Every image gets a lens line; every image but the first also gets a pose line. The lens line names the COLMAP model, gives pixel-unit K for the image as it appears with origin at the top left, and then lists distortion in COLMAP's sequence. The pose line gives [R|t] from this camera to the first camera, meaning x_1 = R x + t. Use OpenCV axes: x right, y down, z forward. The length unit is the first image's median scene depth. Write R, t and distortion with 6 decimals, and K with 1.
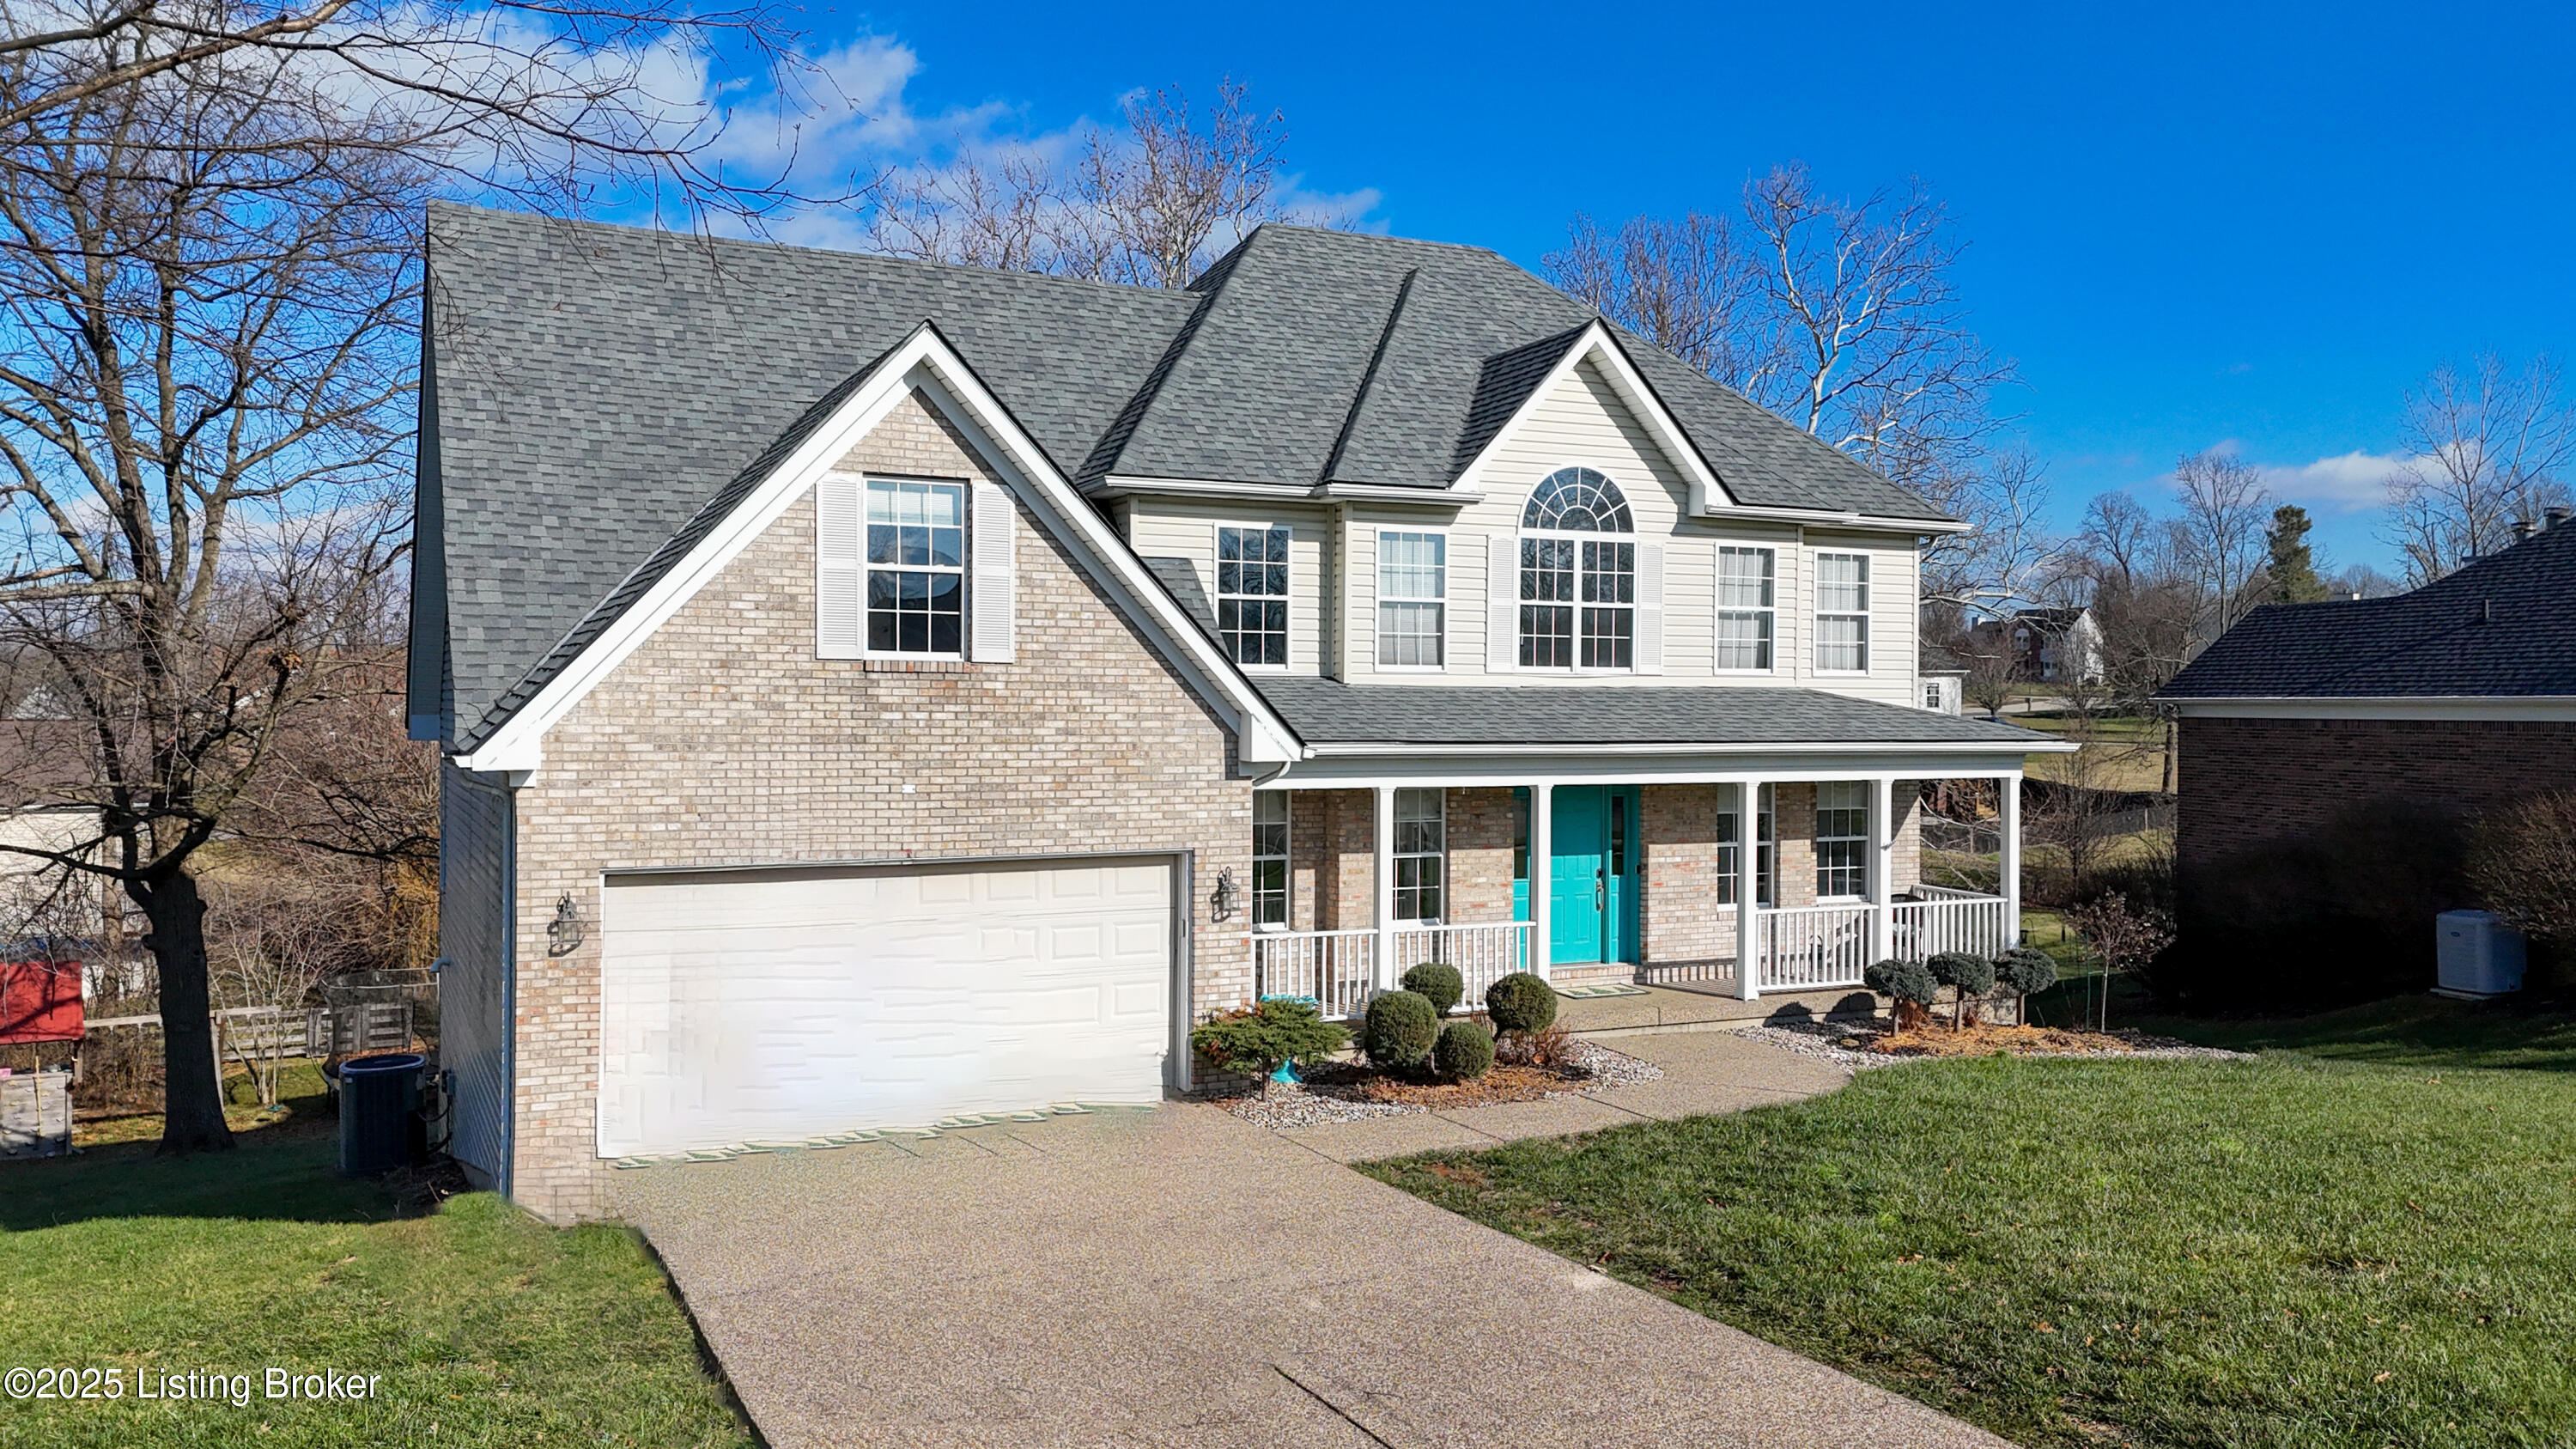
lens RADIAL K [[1956.7, 0, 1288.0], [0, 1956.7, 724.5], [0, 0, 1]] dist [0.032542, -0.003685]
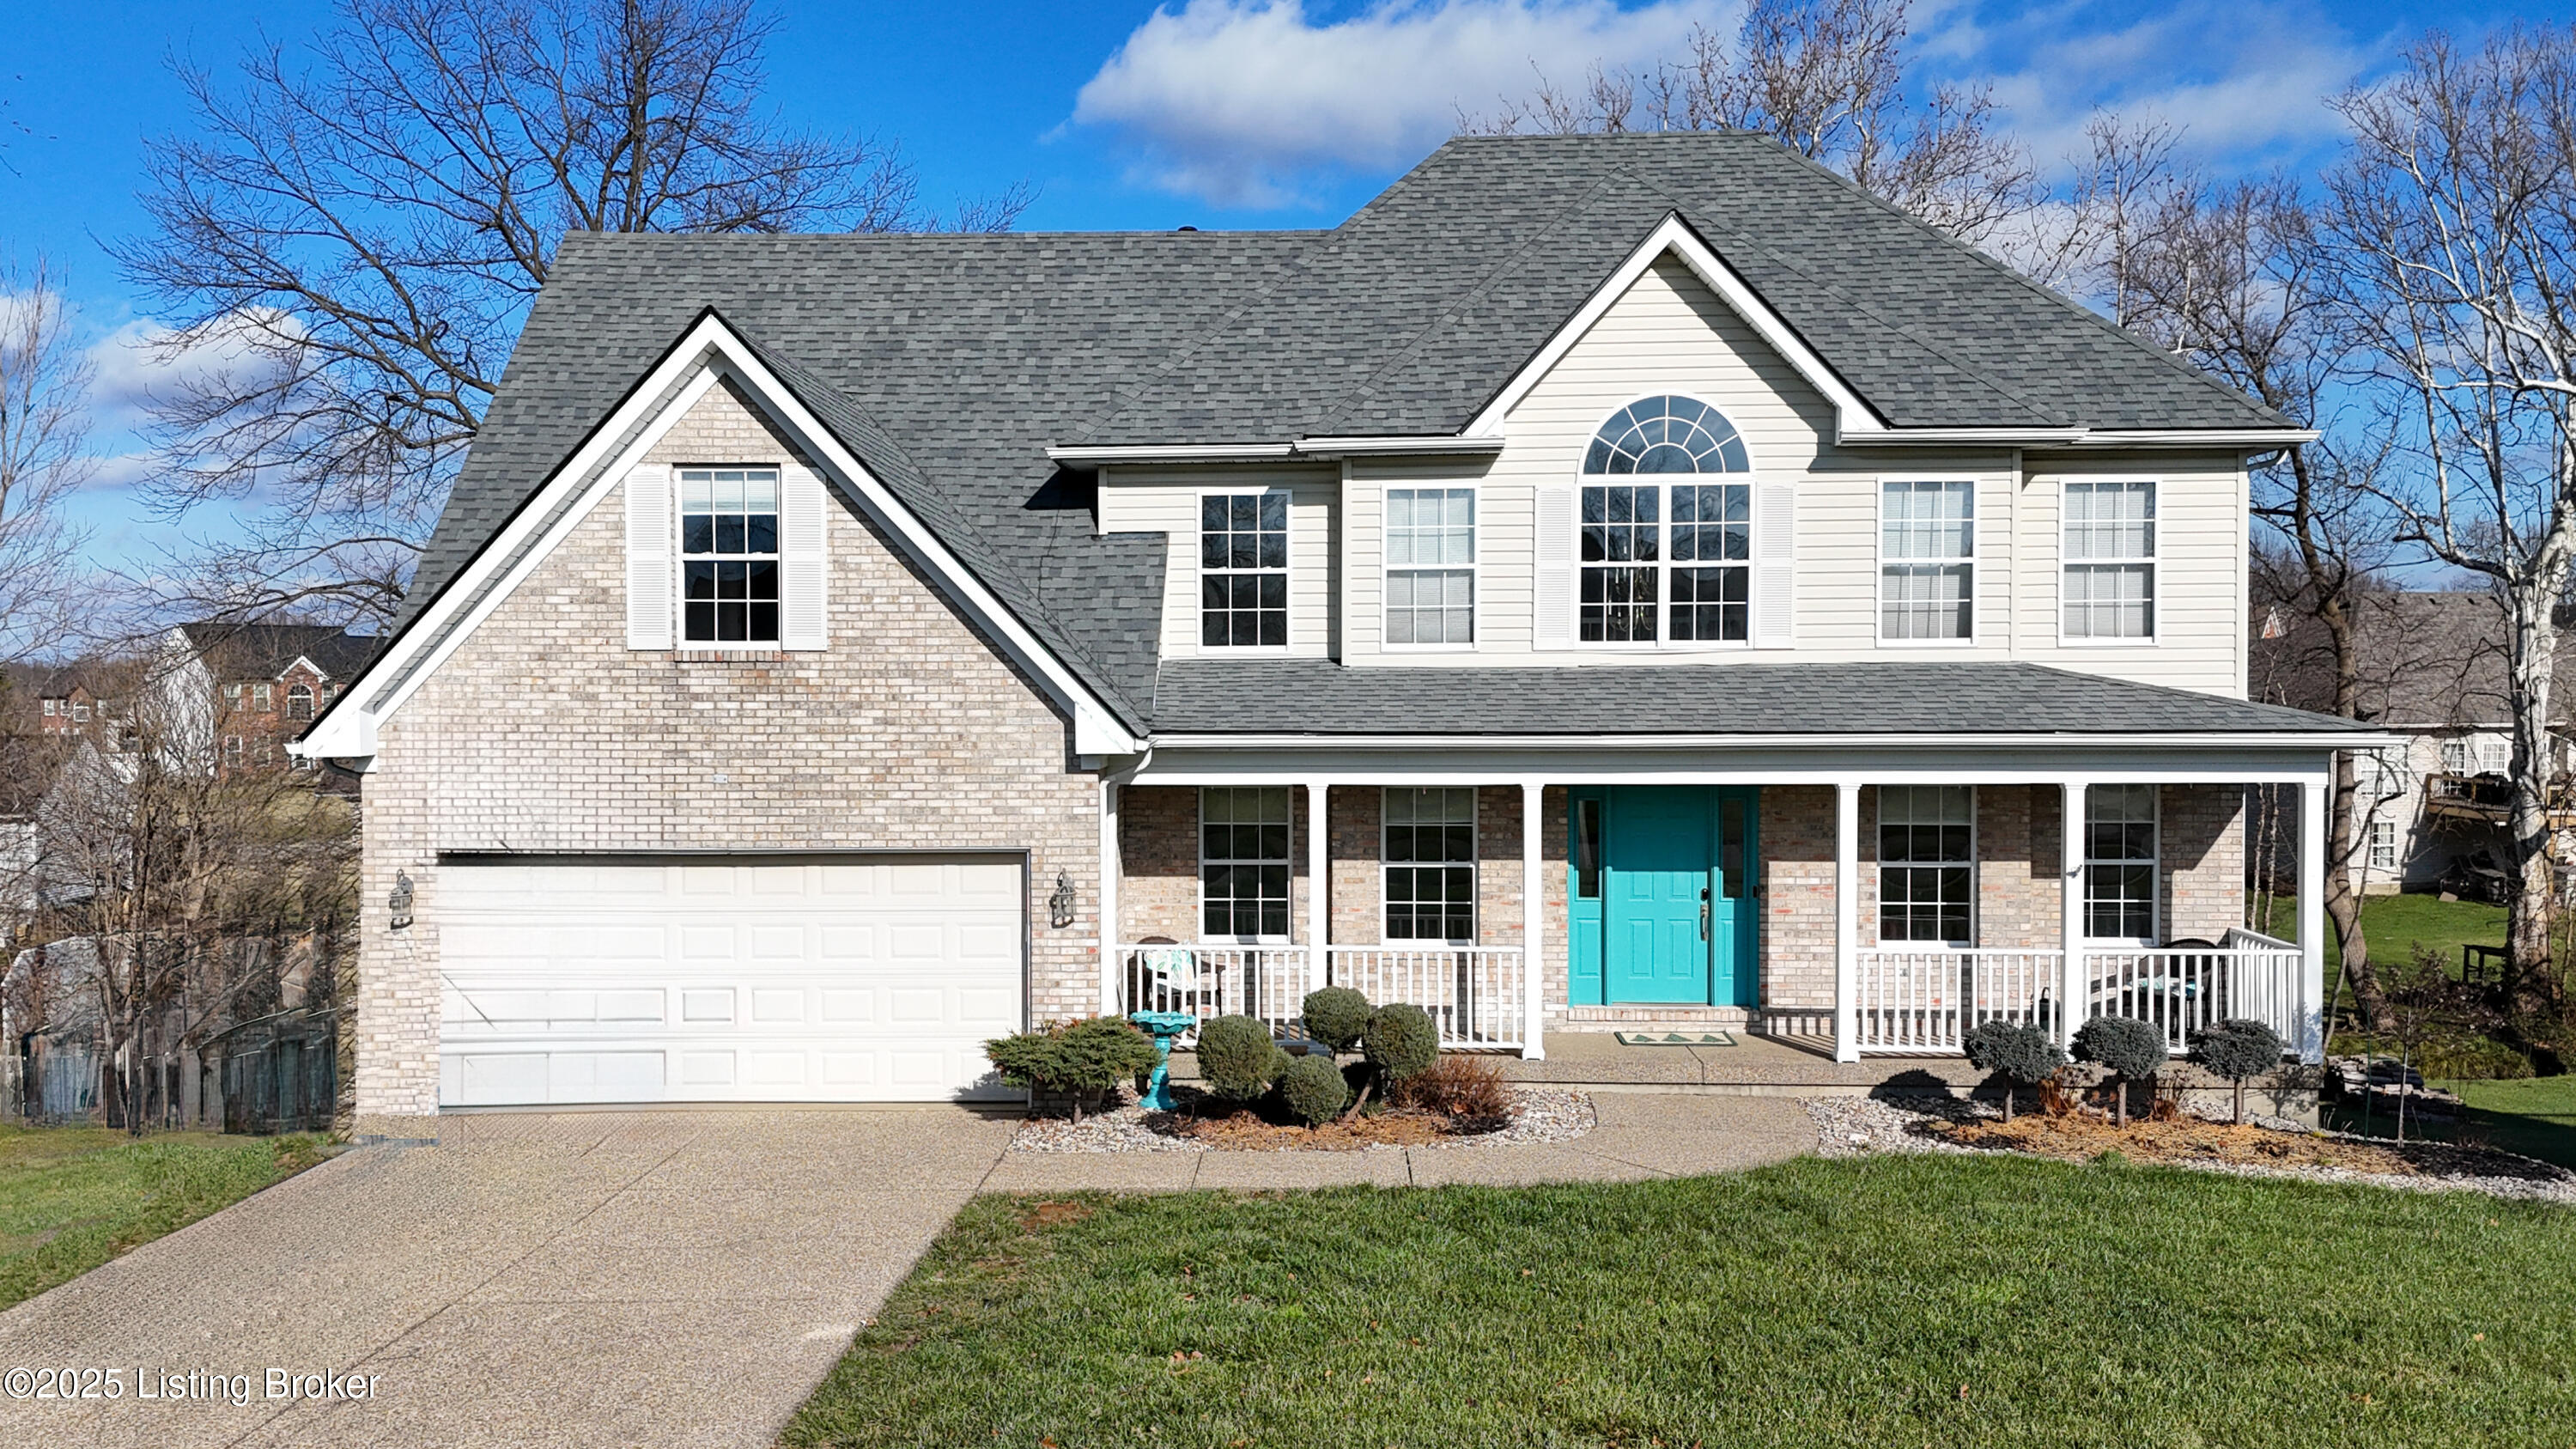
lens RADIAL K [[2131.6, 0, 1192.2], [0, 2131.6, 767.7], [0, 0, 1]] dist [0.025886, -0.007934]
pose [[0.874158, 0.008716, -0.485563, 0.433653], [0.003061, 0.999720, 0.023457, 0.001921], [0.485631, -0.021991, 0.873887, 0.132743]]
